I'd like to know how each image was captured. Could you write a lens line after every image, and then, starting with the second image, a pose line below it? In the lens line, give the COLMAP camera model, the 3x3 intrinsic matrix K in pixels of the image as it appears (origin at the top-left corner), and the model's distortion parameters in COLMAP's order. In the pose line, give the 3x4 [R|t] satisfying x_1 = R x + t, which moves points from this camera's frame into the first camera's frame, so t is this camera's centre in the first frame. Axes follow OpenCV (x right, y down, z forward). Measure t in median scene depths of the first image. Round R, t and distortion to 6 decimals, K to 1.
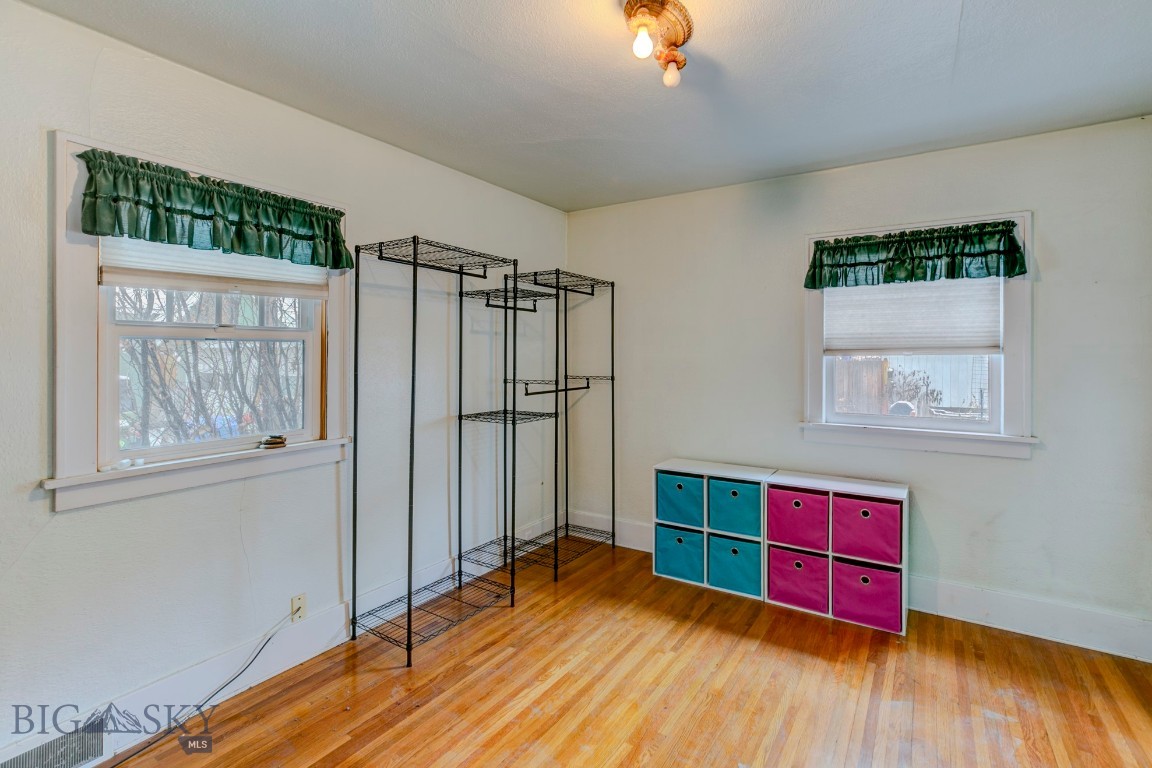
lens RADIAL K [[544.2, 0, 578.3], [0, 544.2, 353.4], [0, 0, 1]] dist [0.001682, 0.000113]
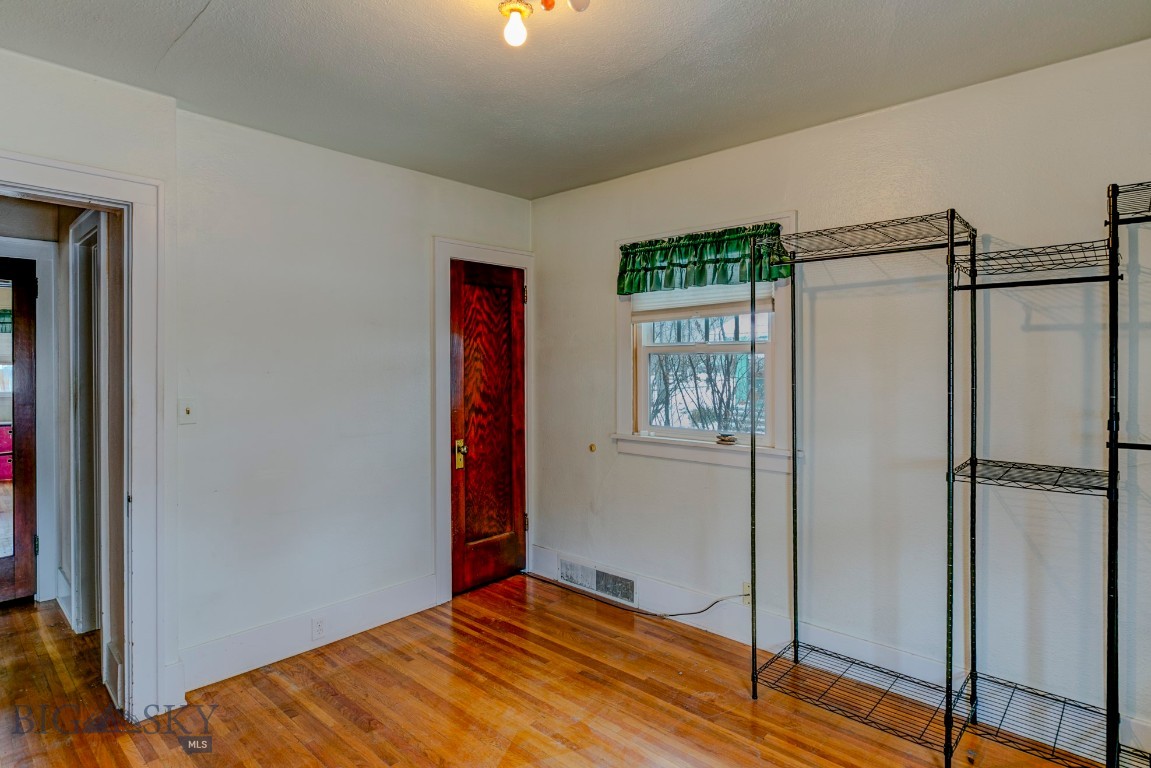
lens RADIAL K [[606.2, 0, 576.6], [0, 606.2, 366.9], [0, 0, 1]] dist [-0.000140, -0.000071]
pose [[-0.161057, 0.001605, -0.986944, 0.828305], [0.001185, 0.999998, 0.001433, 0.003974], [0.986944, -0.000939, -0.161058, 0.940471]]
